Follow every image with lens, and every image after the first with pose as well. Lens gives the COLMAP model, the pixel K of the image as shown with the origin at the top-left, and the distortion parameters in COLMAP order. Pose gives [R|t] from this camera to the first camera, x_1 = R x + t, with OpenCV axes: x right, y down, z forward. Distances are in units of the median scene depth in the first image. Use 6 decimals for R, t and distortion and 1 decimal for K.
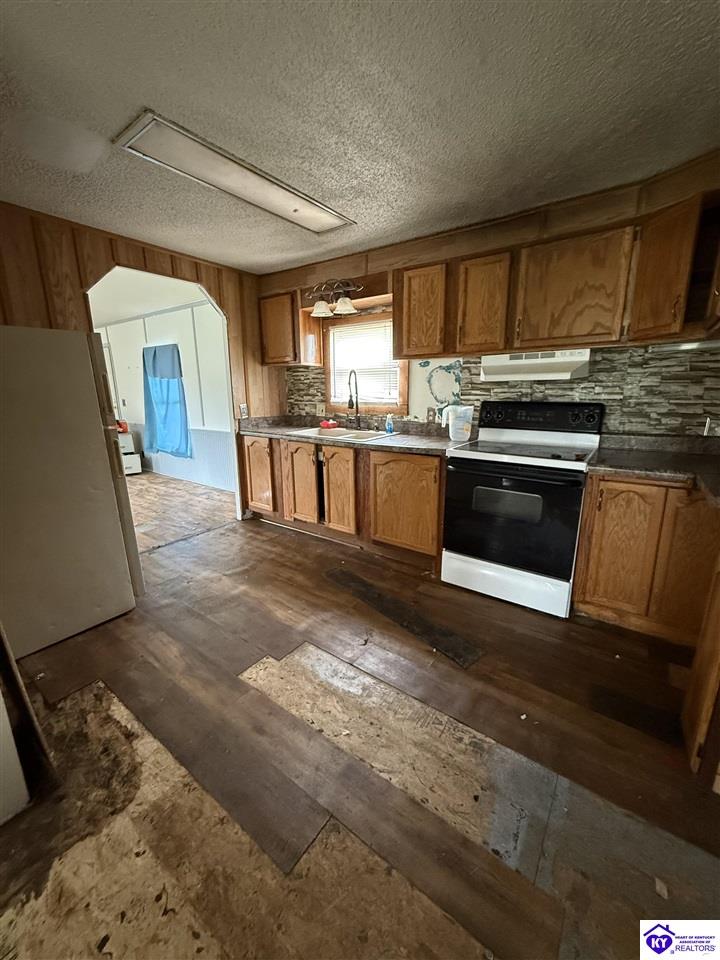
lens RADIAL K [[381.1, 0, 360.0], [0, 381.1, 480.0], [0, 0, 1]] dist [-0.001279, 0.000306]
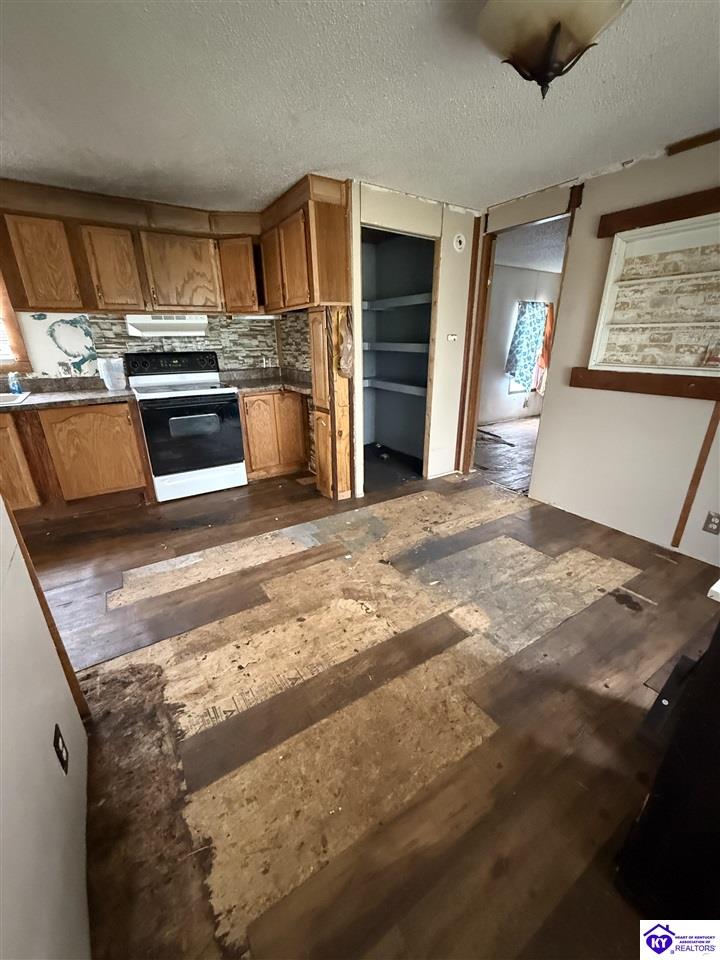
lens RADIAL K [[381.1, 0, 360.0], [0, 381.1, 480.0], [0, 0, 1]] dist [-0.001279, 0.000306]
pose [[0.363007, -0.324187, 0.873572, -0.710105], [0.220832, 0.940747, 0.257350, 0.023875], [-0.905240, 0.099493, 0.413089, -0.133361]]
